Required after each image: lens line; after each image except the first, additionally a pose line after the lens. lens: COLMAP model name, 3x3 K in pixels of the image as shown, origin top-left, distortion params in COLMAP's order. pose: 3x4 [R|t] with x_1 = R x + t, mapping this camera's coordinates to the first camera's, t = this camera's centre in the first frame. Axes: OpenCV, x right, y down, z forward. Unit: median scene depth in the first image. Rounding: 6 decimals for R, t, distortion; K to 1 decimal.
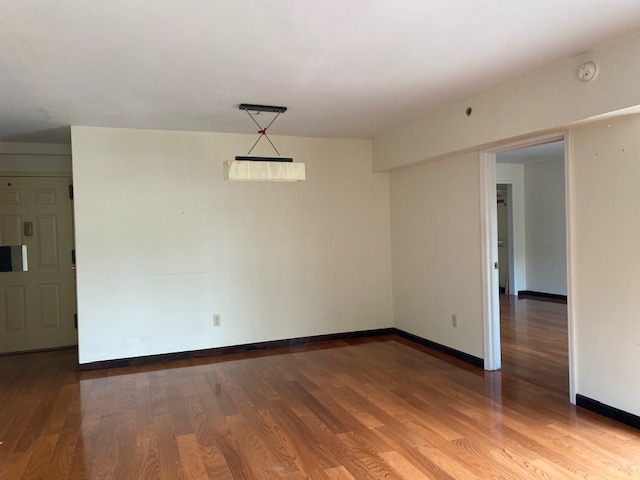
lens RADIAL K [[497.3, 0, 309.3], [0, 497.3, 239.7], [0, 0, 1]] dist [0.059714, -0.069175]
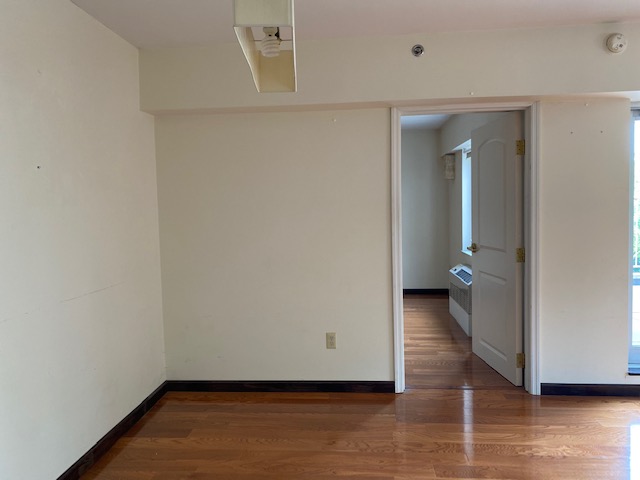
lens RADIAL K [[497.3, 0, 309.3], [0, 497.3, 239.7], [0, 0, 1]] dist [0.059714, -0.069175]
pose [[0.409149, -0.045705, 0.911322, -0.406182], [0.031913, 0.998851, 0.035767, -0.010599], [-0.911910, 0.014449, 0.410137, 0.810629]]
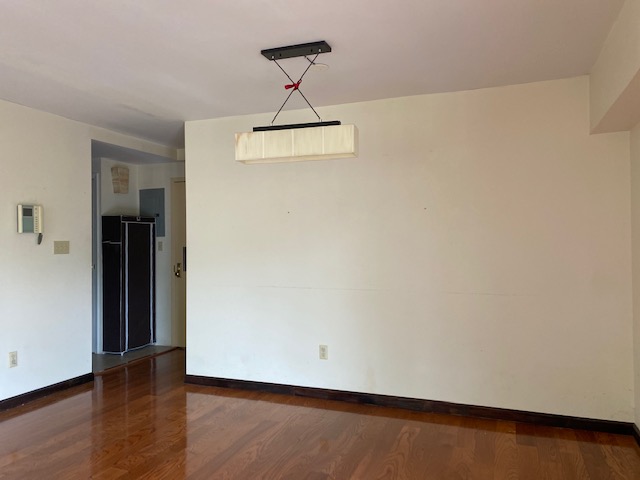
lens RADIAL K [[494.6, 0, 296.2], [0, 494.6, 227.4], [0, 0, 1]] dist [0.042917, -0.084576]
pose [[0.739684, 0.004219, -0.672942, 0.352005], [-0.030598, 0.999157, -0.027368, -0.006739], [0.672259, 0.040834, 0.739189, 0.500545]]
